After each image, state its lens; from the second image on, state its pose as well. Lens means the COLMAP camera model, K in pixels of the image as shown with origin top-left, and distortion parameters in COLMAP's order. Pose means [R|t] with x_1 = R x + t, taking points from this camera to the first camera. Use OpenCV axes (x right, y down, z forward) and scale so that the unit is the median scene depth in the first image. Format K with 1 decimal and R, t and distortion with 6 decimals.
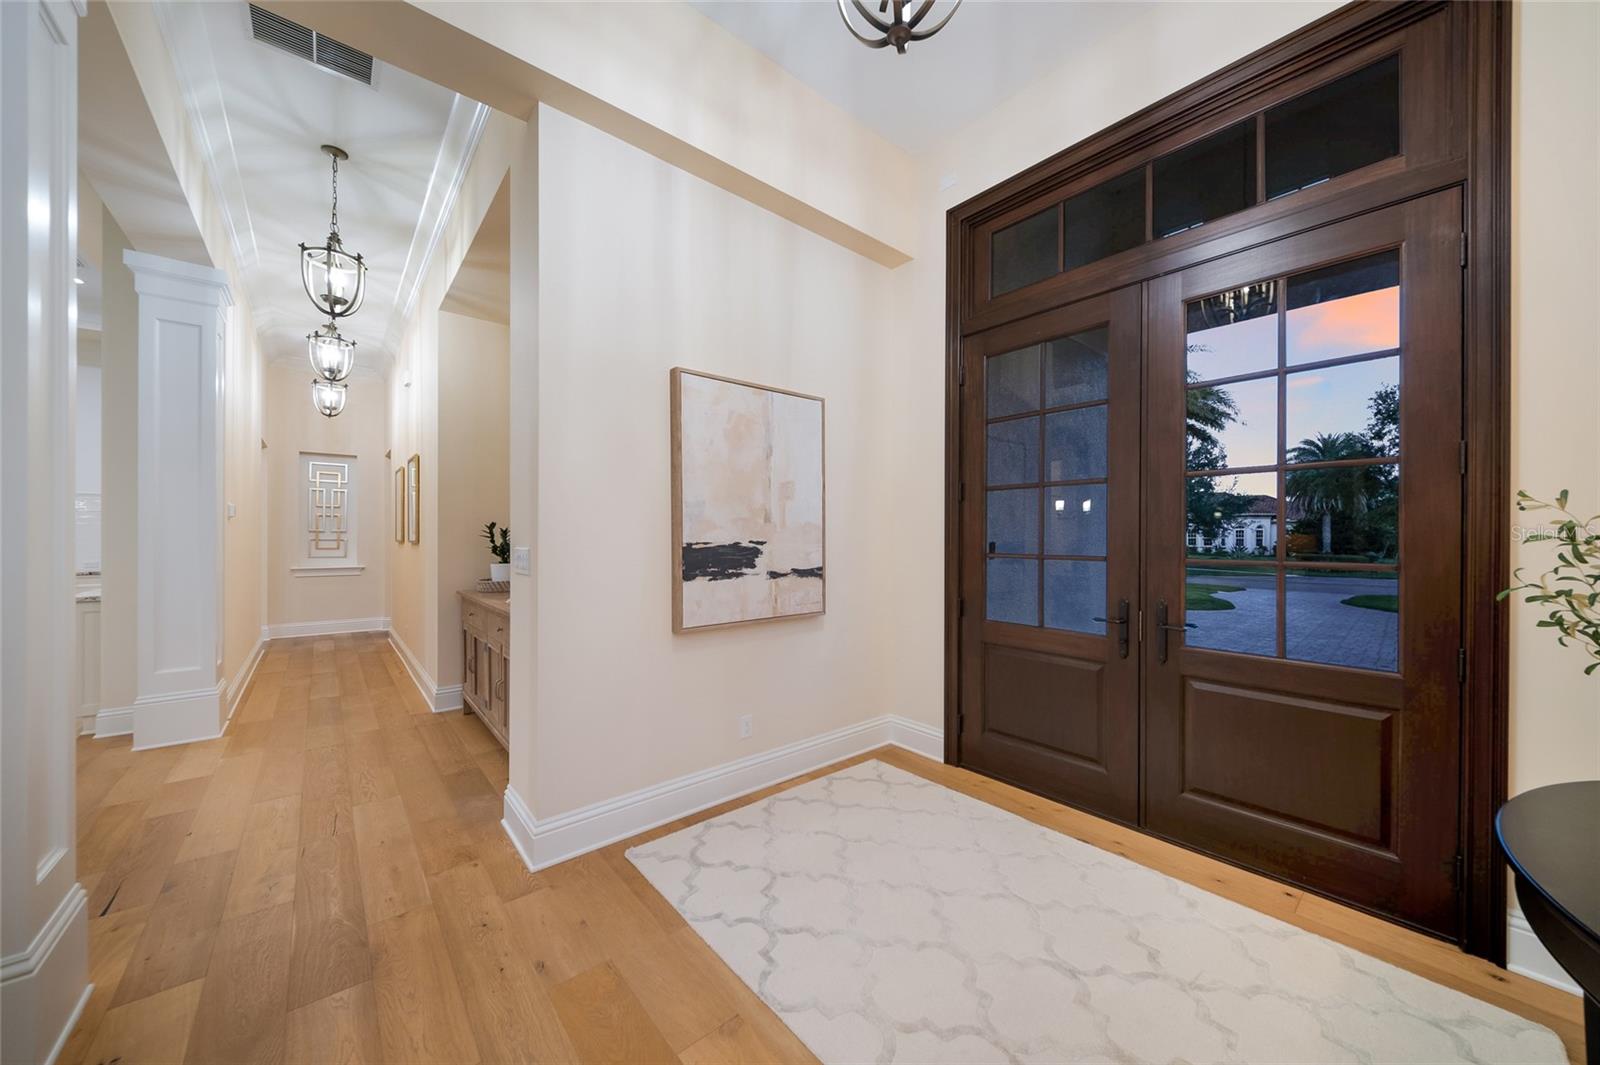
lens RADIAL K [[568.6, 0, 800.0], [0, 568.6, 532.5], [0, 0, 1]] dist [0.000649, 0.000314]
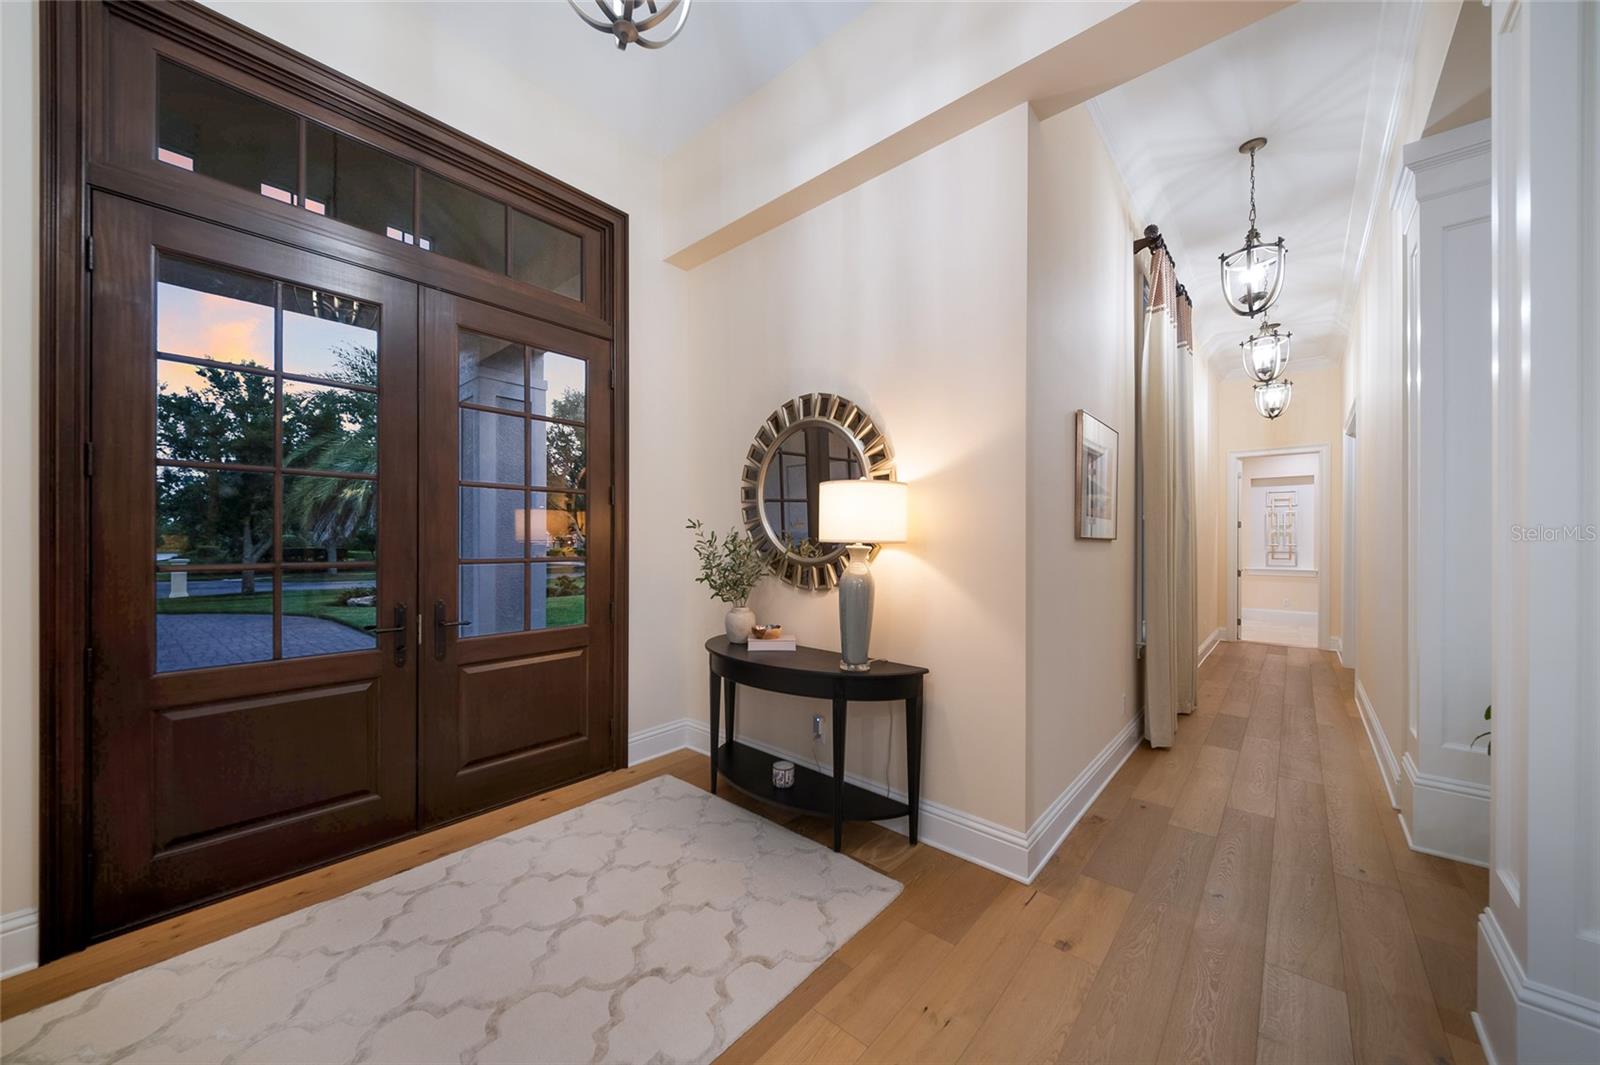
lens RADIAL K [[568.6, 0, 800.0], [0, 568.6, 532.5], [0, 0, 1]] dist [0.000649, 0.000314]
pose [[-0.142035, -0.004985, 0.989849, -0.496262], [-0.017232, 0.999848, 0.002563, -0.019858], [-0.989712, -0.016693, -0.142099, 0.497645]]
